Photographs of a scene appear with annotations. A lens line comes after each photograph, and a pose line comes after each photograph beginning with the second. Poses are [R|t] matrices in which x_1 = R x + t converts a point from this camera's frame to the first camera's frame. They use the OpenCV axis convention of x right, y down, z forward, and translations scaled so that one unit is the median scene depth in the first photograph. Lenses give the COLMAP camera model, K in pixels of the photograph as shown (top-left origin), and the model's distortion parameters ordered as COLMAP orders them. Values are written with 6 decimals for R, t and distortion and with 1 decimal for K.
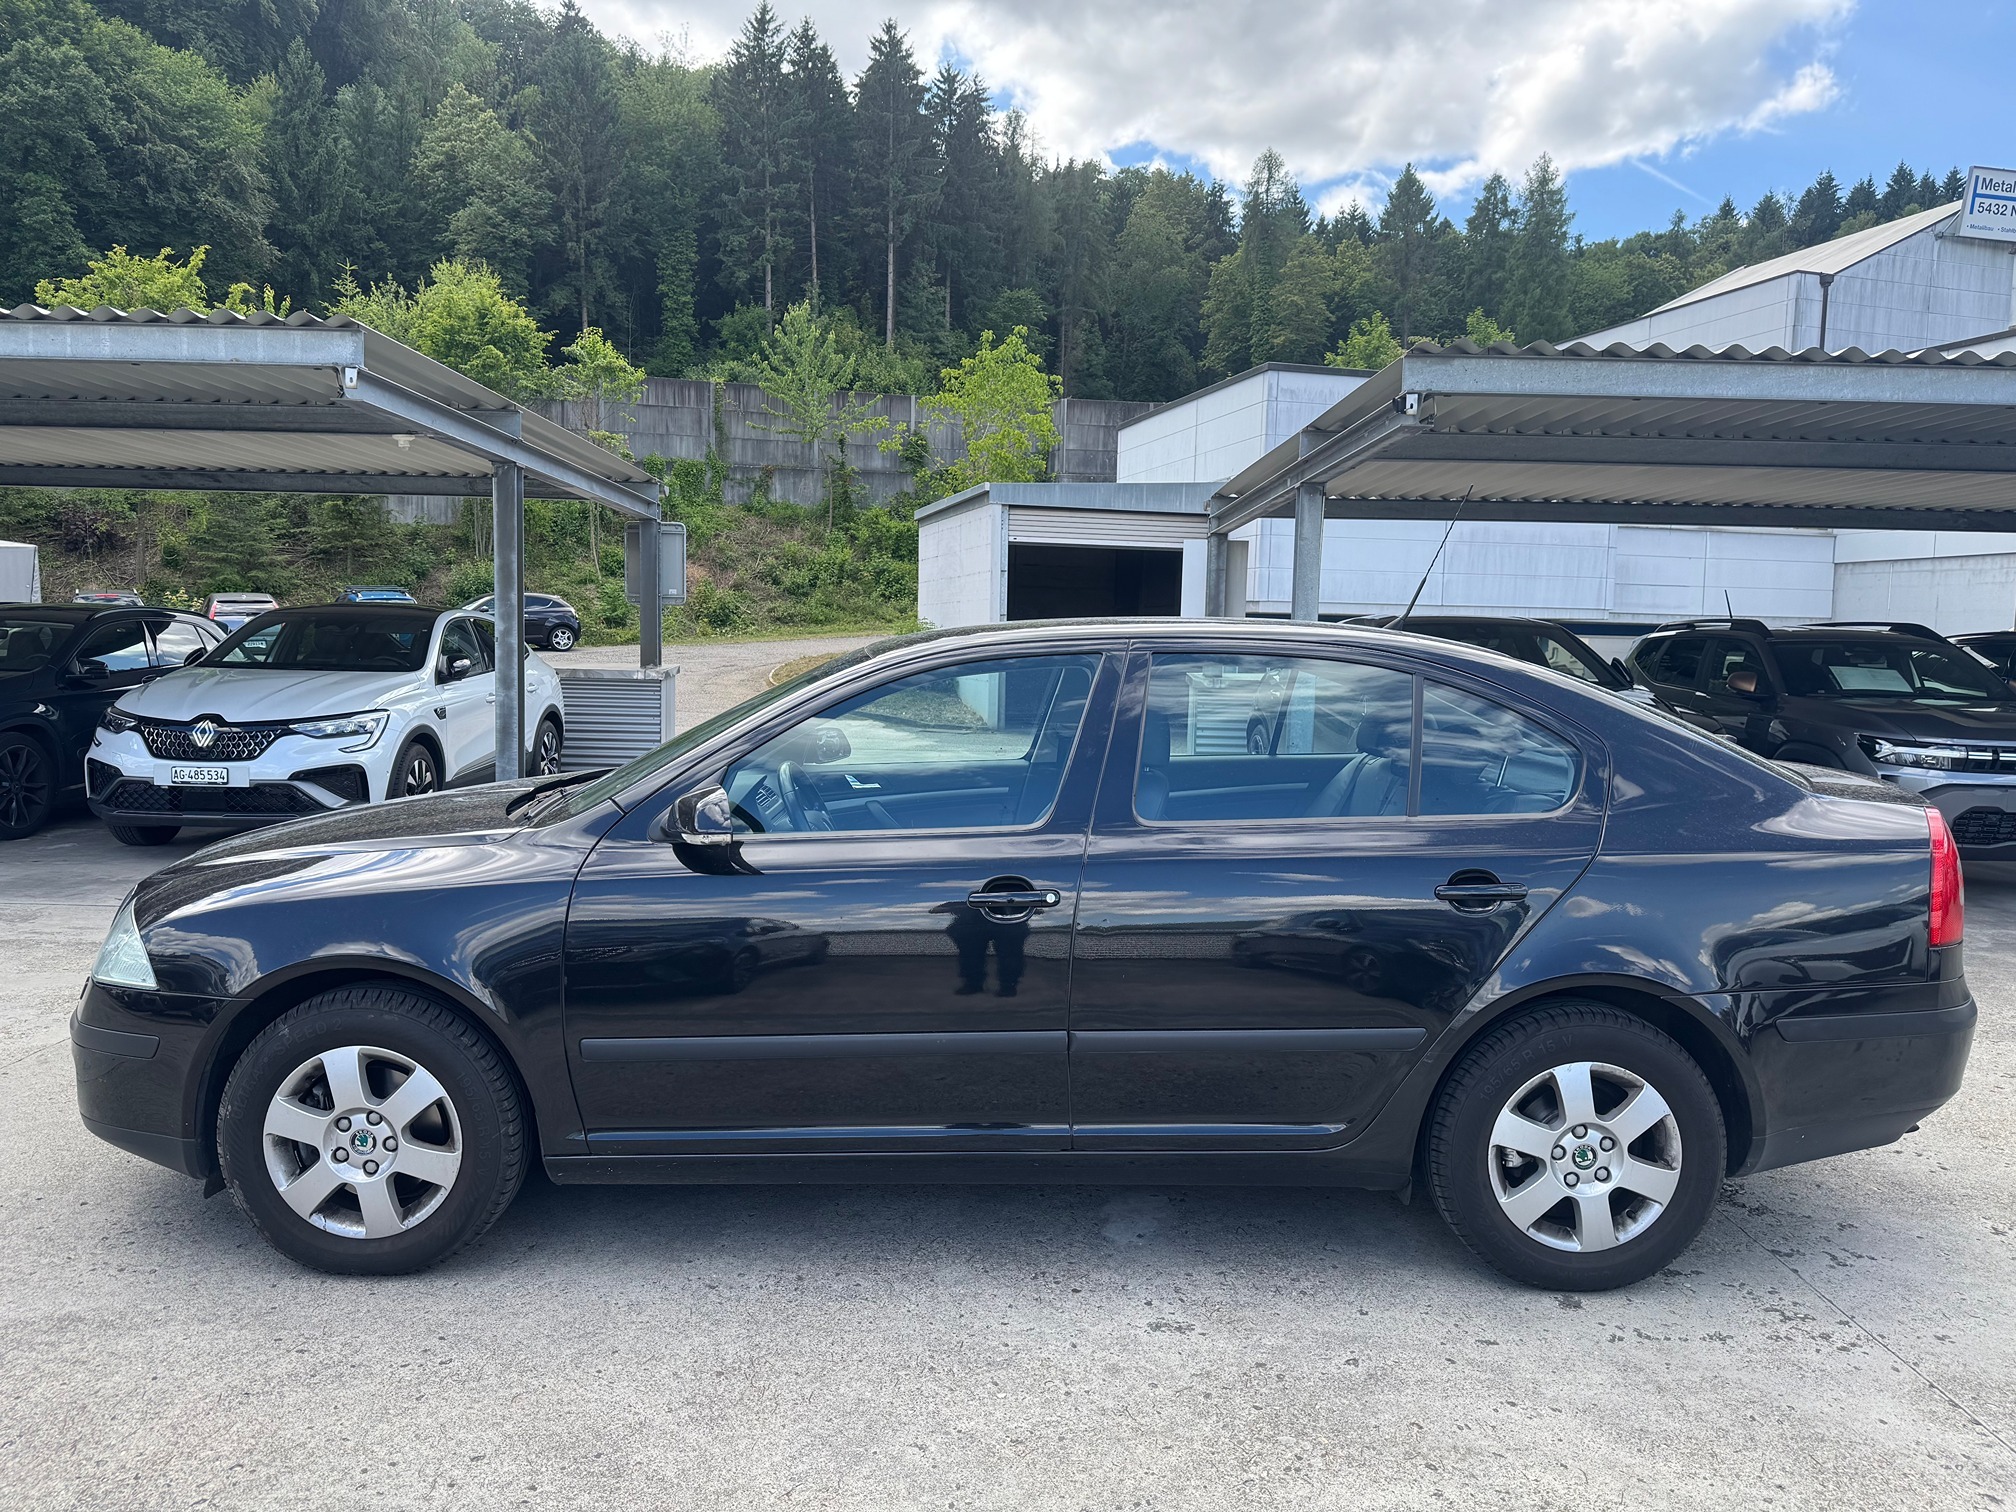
lens RADIAL K [[1416.9, 0, 1006.2], [0, 1416.9, 775.6], [0, 0, 1]] dist [0.030012, -0.037949]
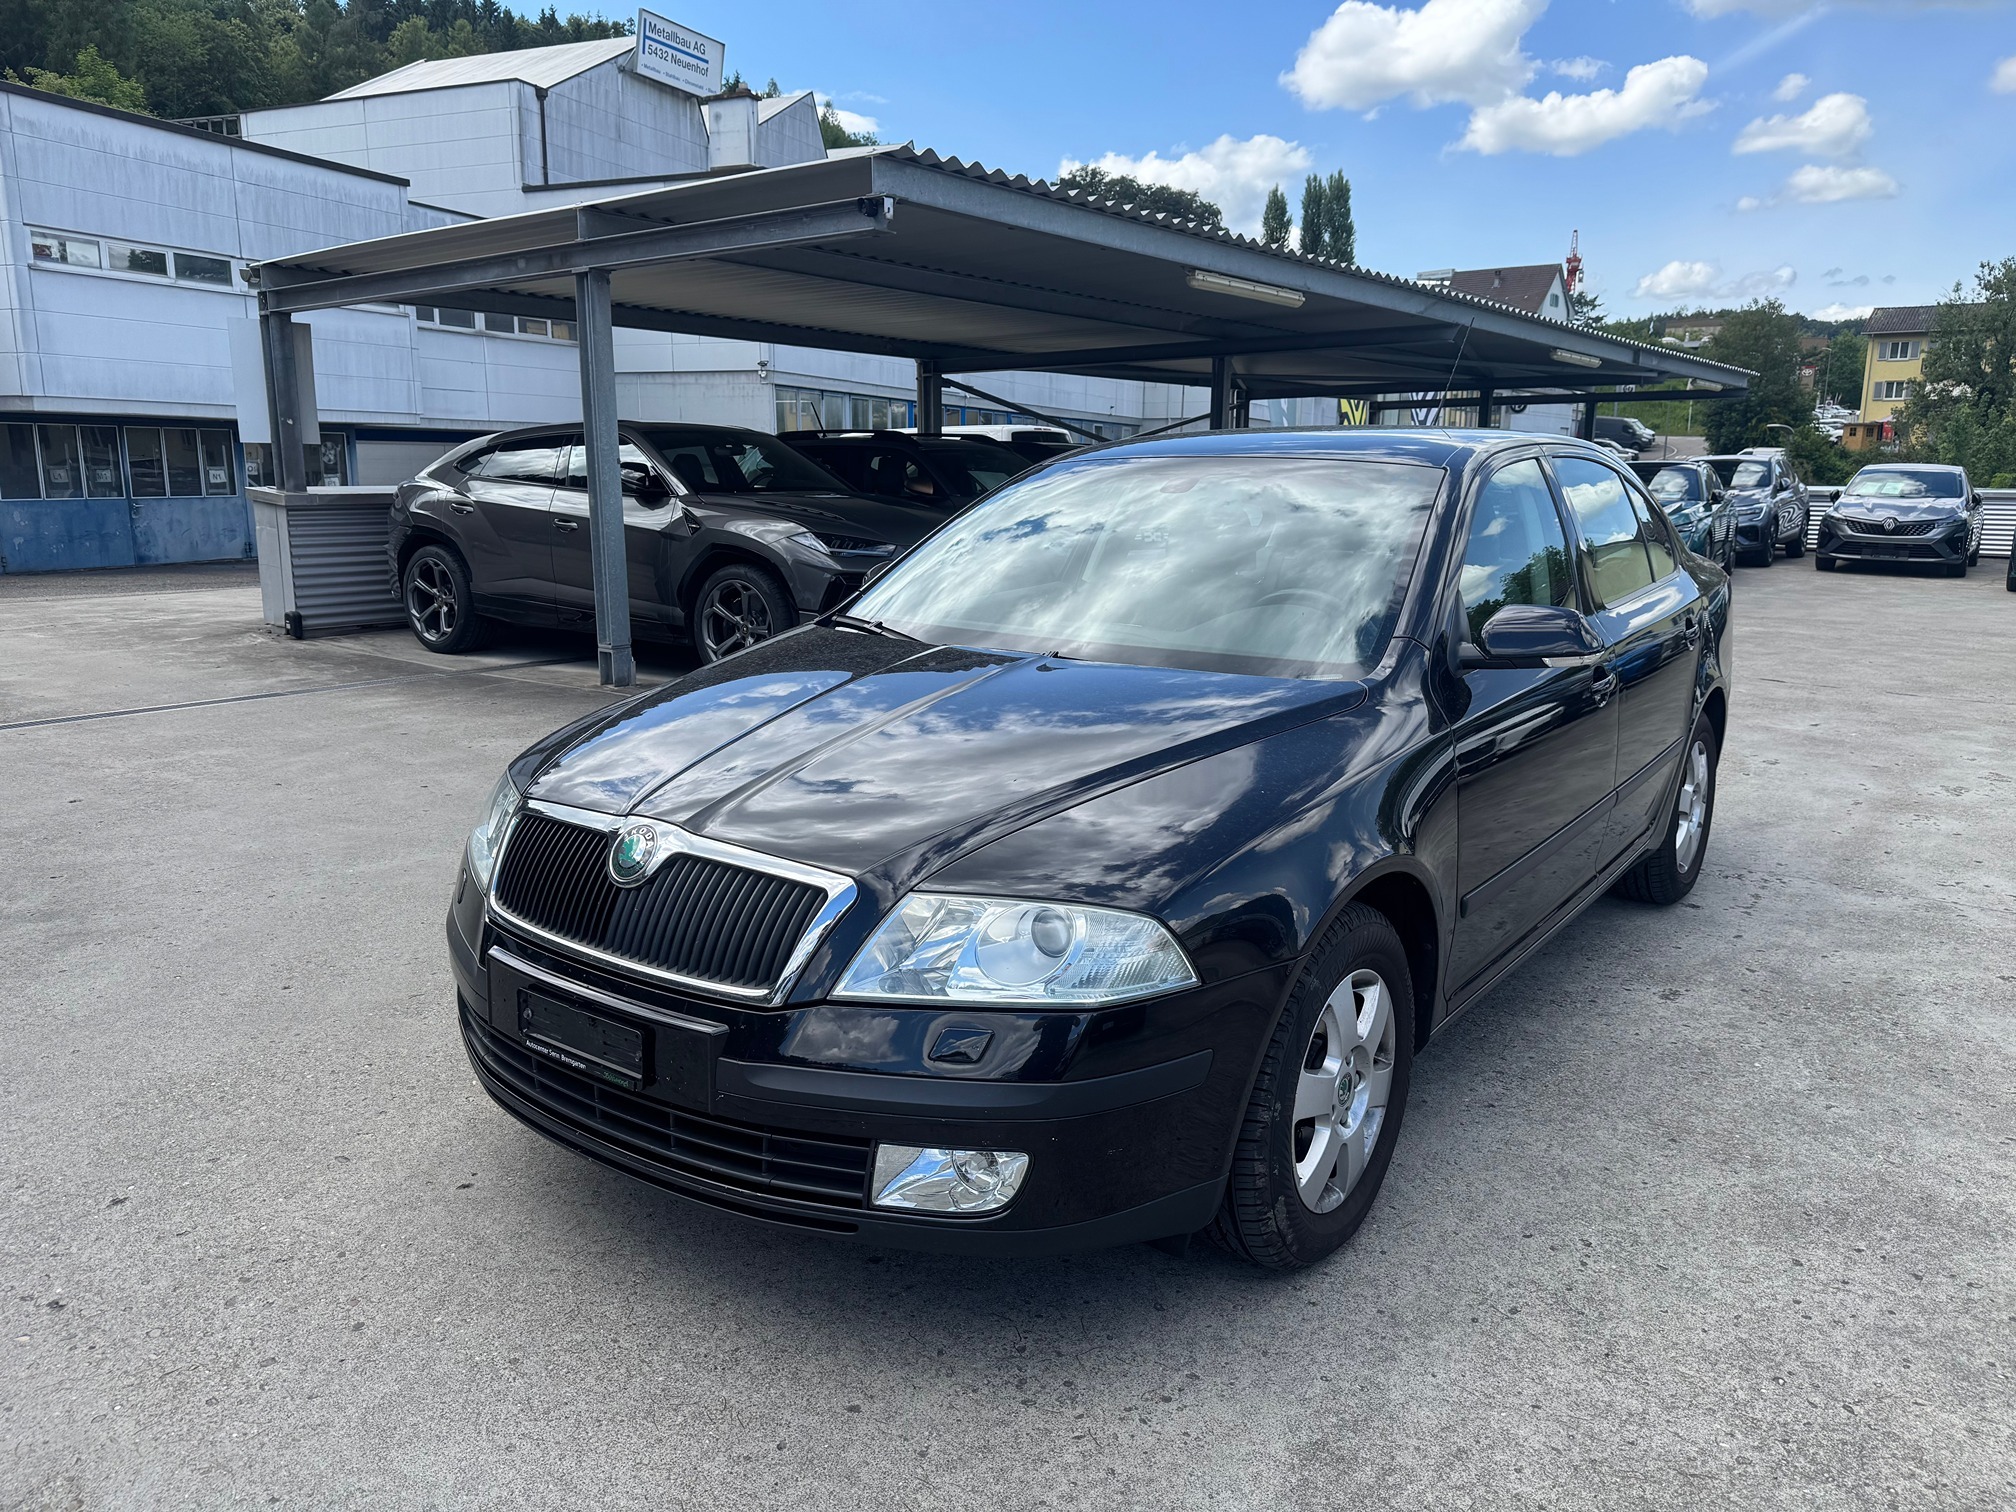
lens RADIAL K [[1416.9, 0, 1010.6], [0, 1416.9, 773.2], [0, 0, 1]] dist [0.030012, -0.037949]
pose [[0.613411, -0.181554, 0.768612, -0.106620], [0.079567, 0.982473, 0.168570, -0.006274], [-0.785745, -0.042246, 0.617106, 0.061134]]
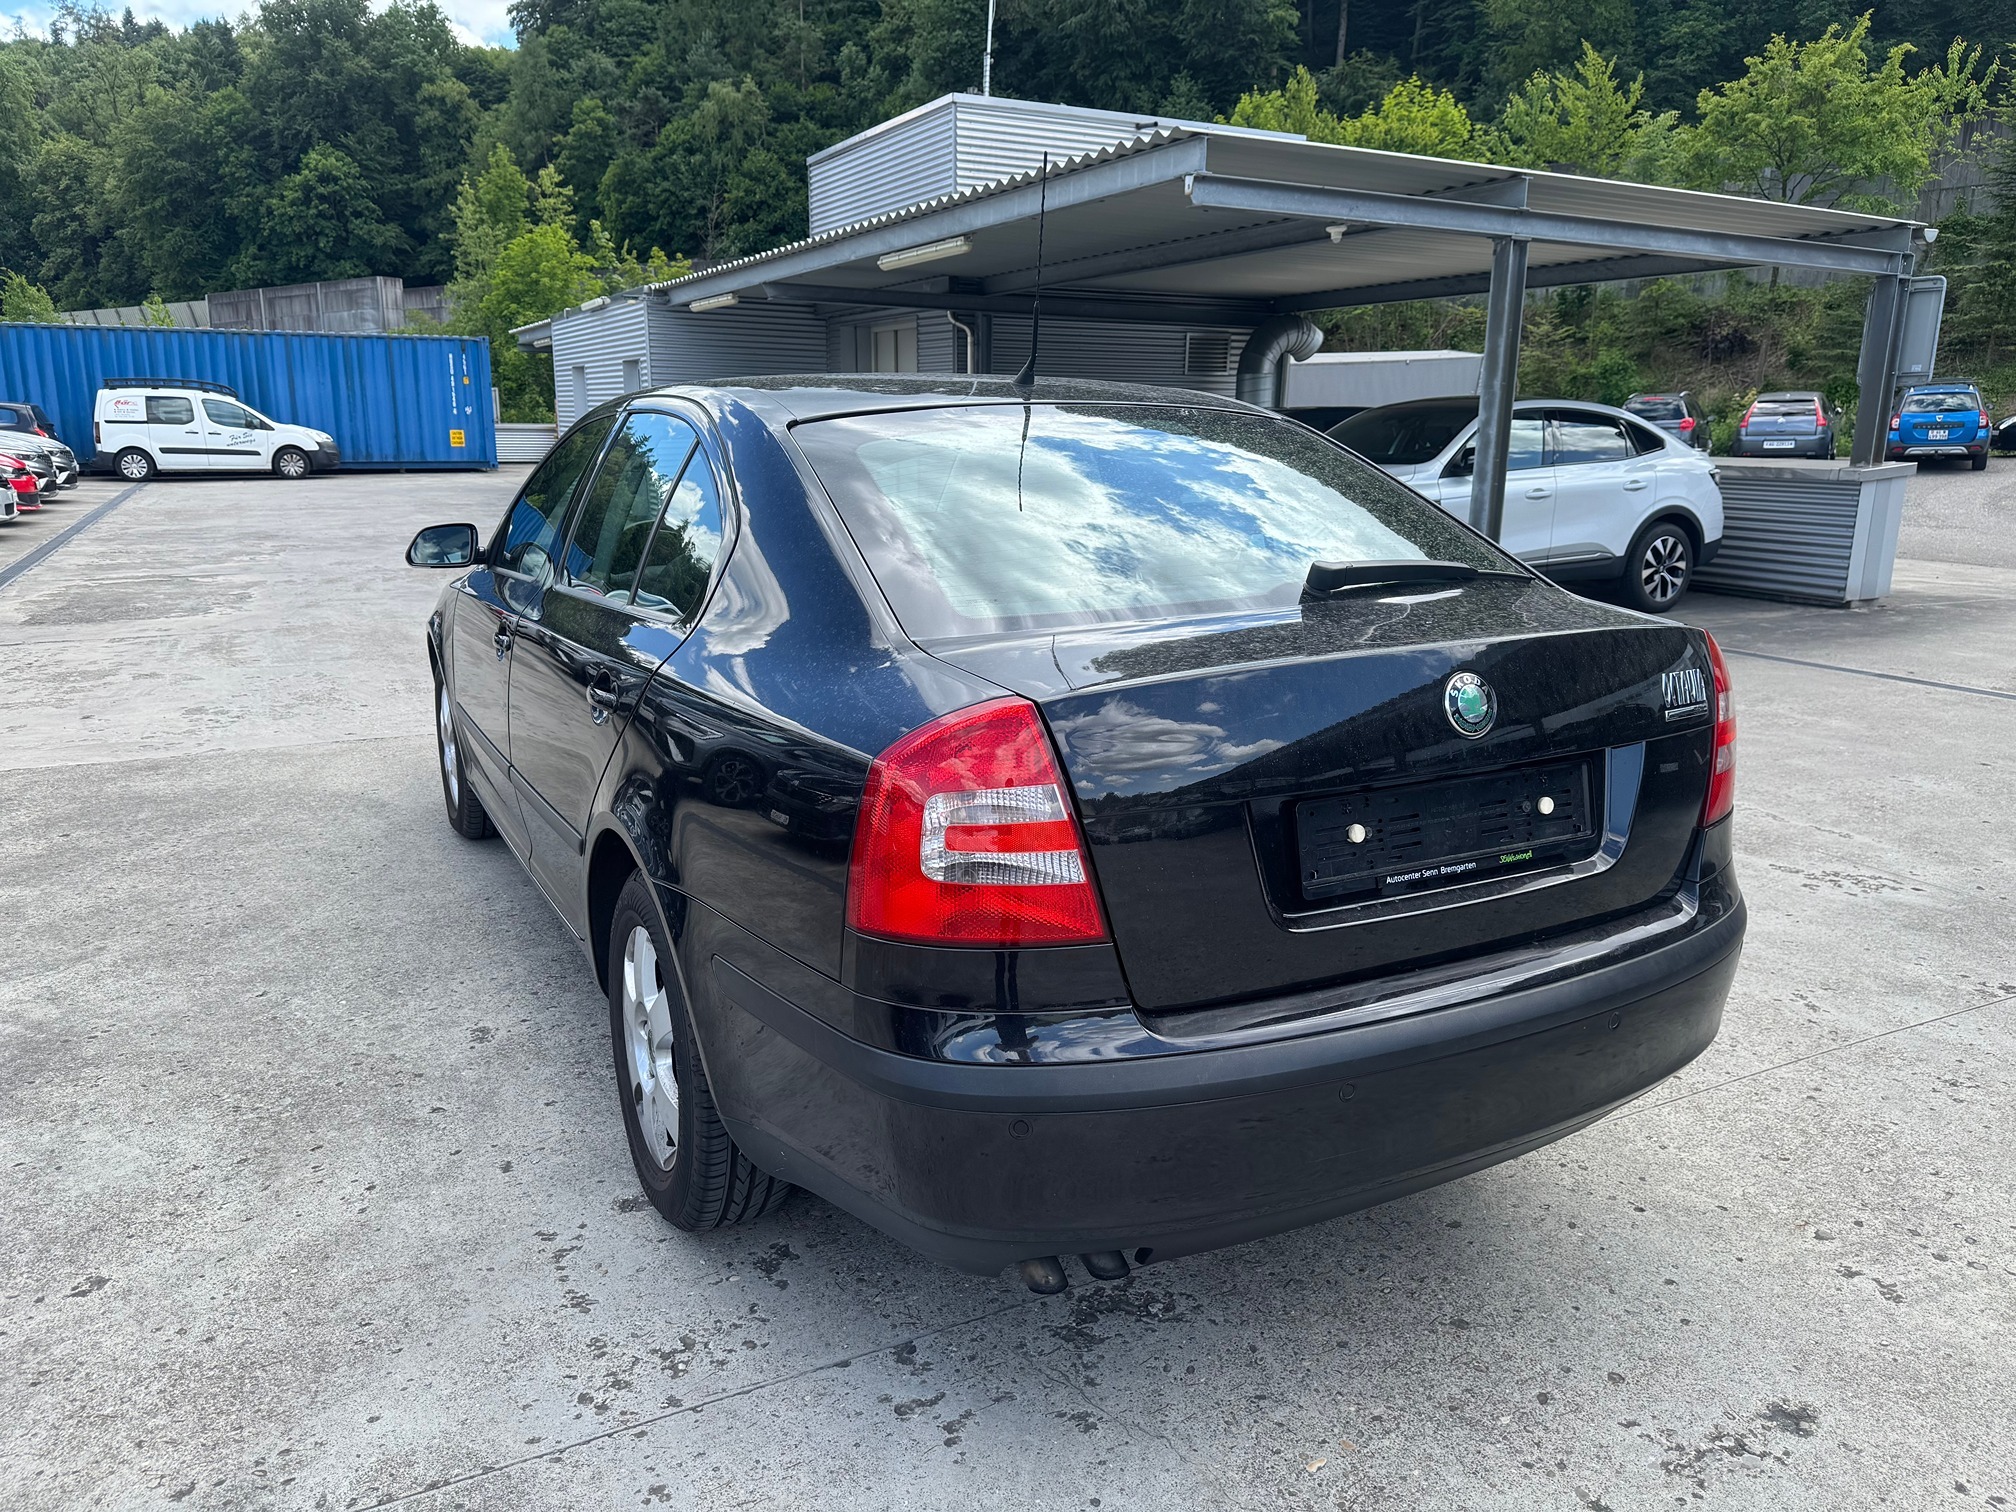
lens RADIAL K [[1416.9, 0, 998.7], [0, 1416.9, 773.0], [0, 0, 1]] dist [0.030012, -0.037949]
pose [[0.446242, 0.196326, -0.873112, 0.109153], [-0.081448, 0.980500, 0.178846, -0.003852], [0.891198, -0.008696, 0.453531, 0.076606]]
